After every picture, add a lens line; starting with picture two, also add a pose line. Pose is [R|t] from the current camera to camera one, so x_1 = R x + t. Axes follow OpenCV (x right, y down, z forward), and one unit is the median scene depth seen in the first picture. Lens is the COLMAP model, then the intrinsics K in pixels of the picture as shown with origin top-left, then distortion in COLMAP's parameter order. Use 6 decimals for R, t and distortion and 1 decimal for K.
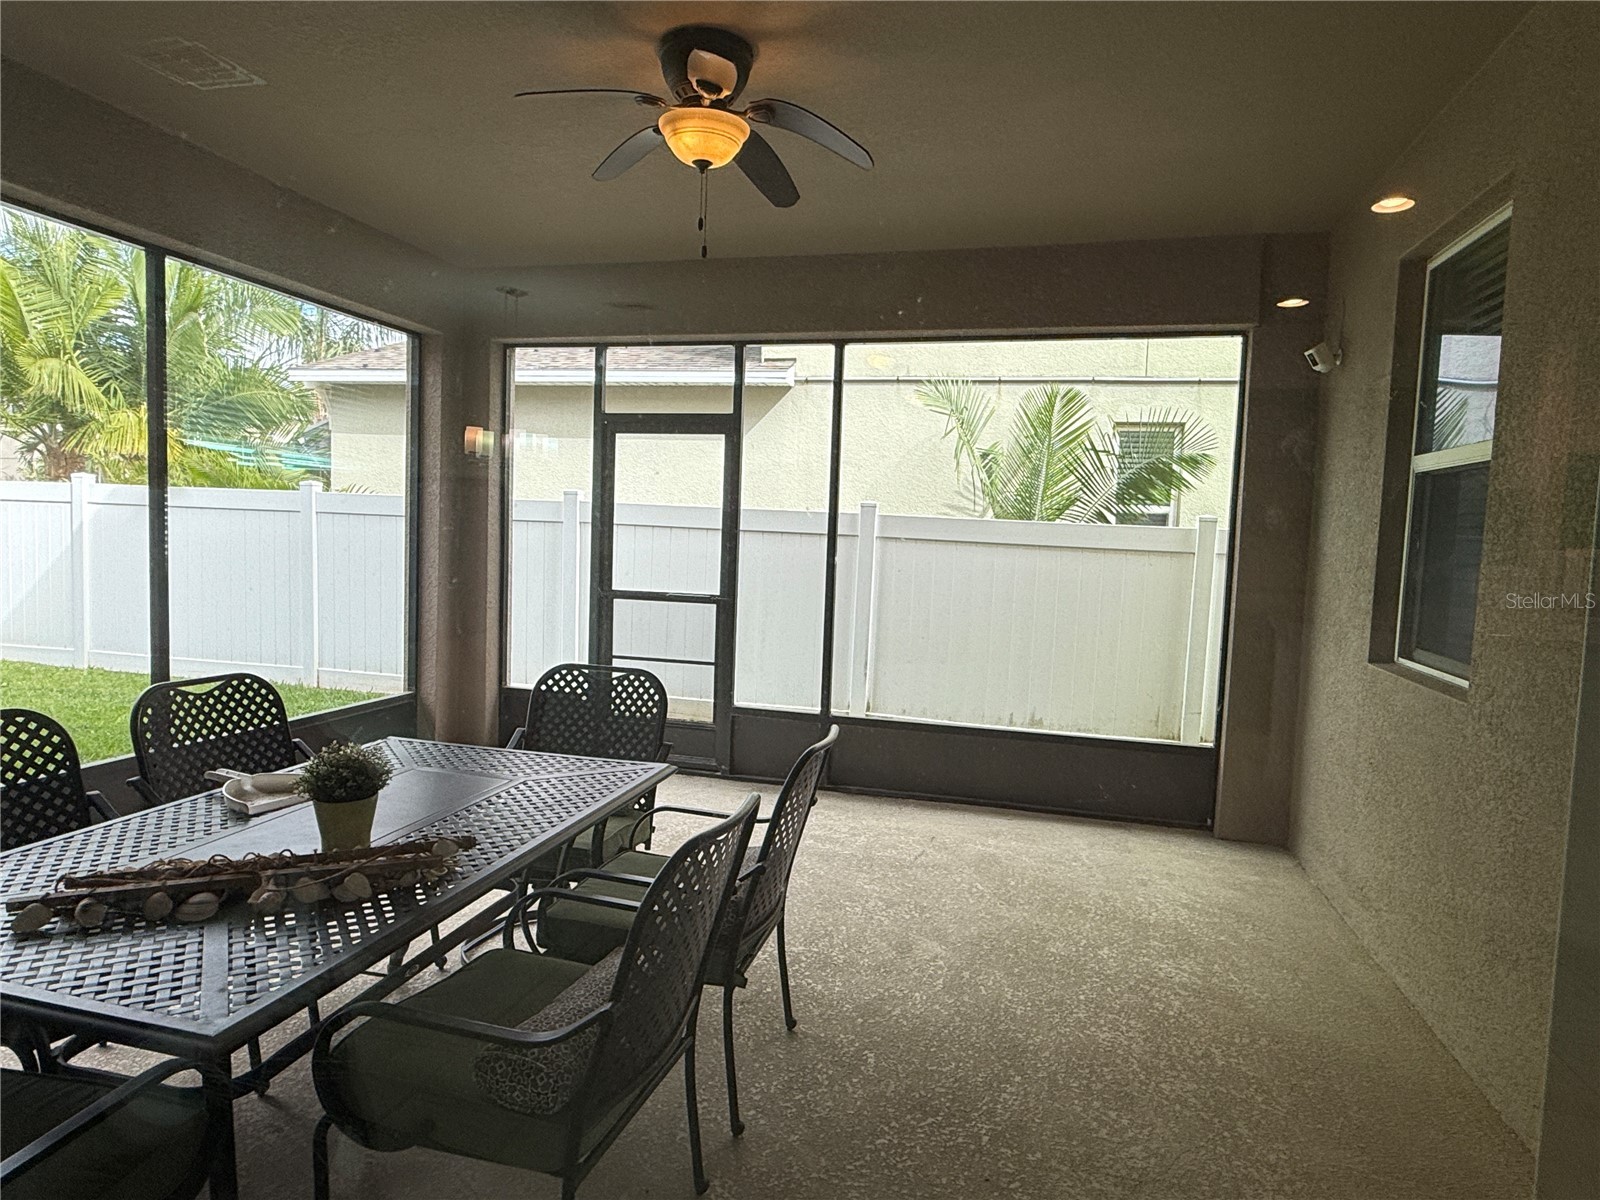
lens RADIAL K [[979.0, 0, 799.2], [0, 979.0, 600.9], [0, 0, 1]] dist [0.011400, 0.002131]
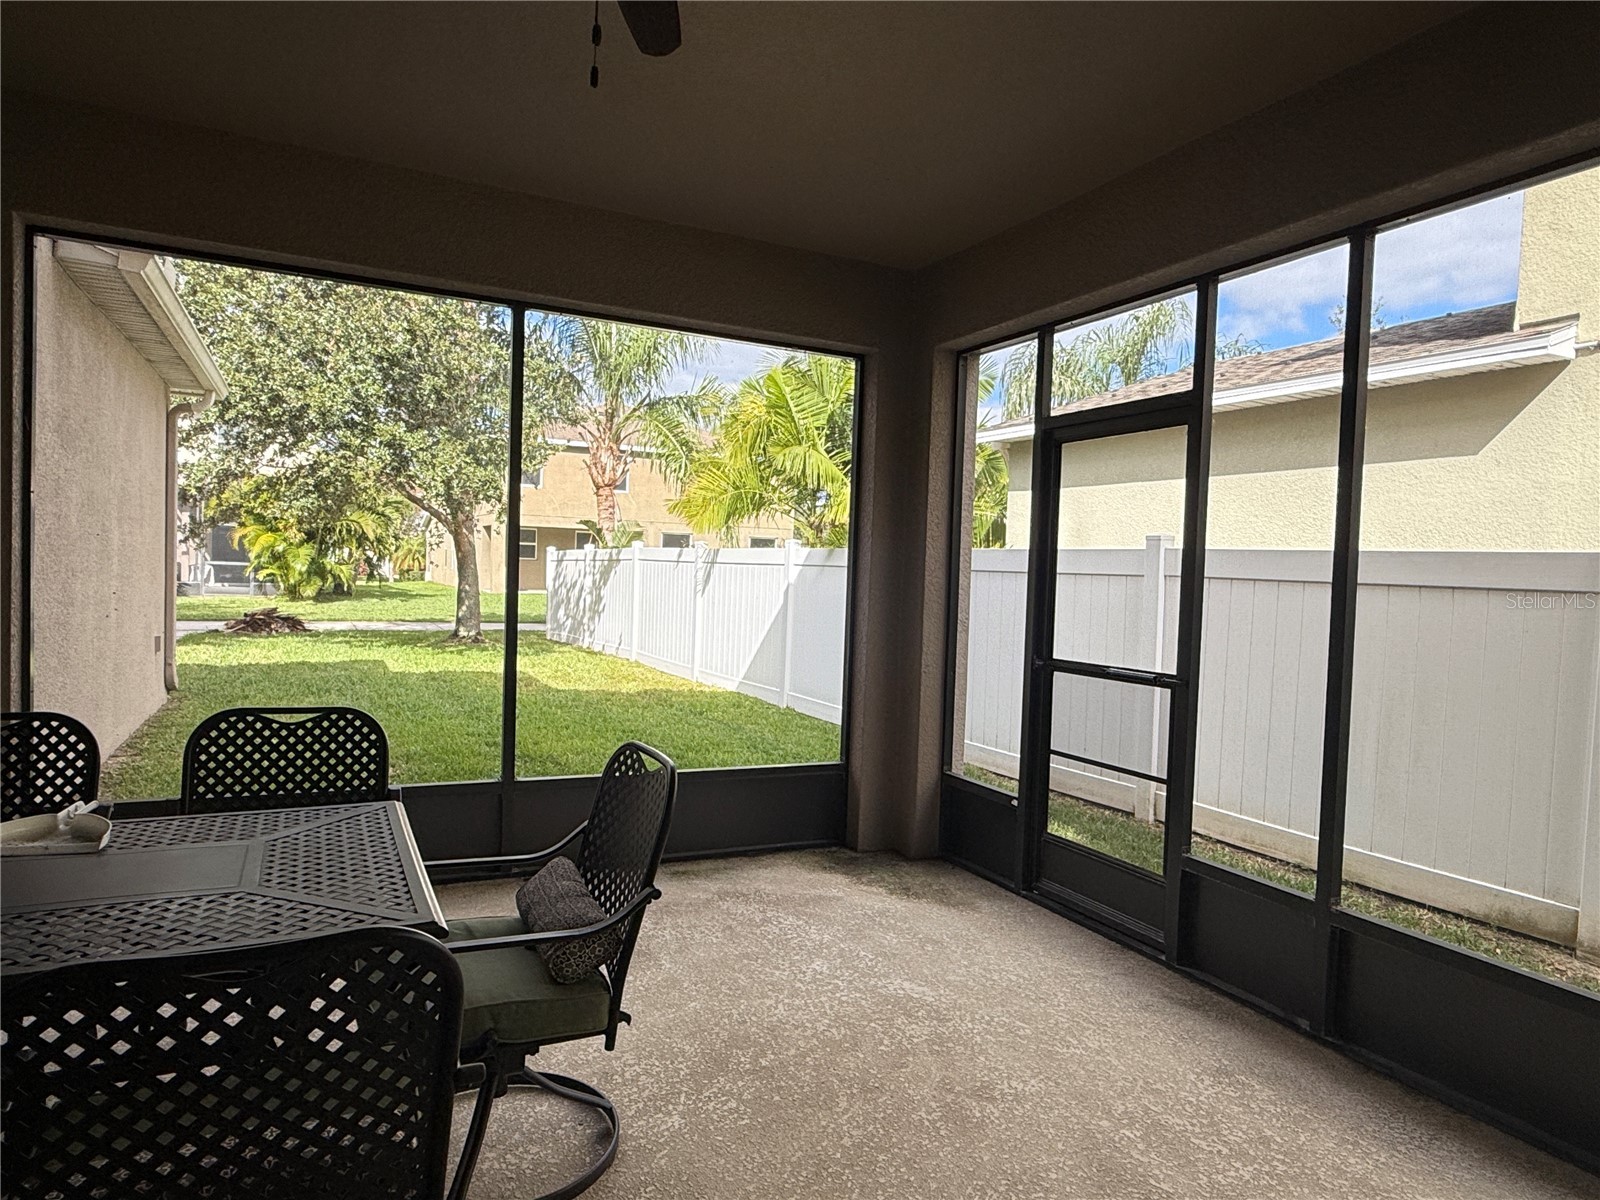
lens RADIAL K [[979.0, 0, 797.3], [0, 979.0, 592.7], [0, 0, 1]] dist [0.011400, 0.002131]
pose [[0.652497, 0.005993, -0.757768, 0.240033], [-0.068031, 0.996394, -0.050700, -0.010532], [0.754732, 0.084633, 0.650552, 0.378837]]
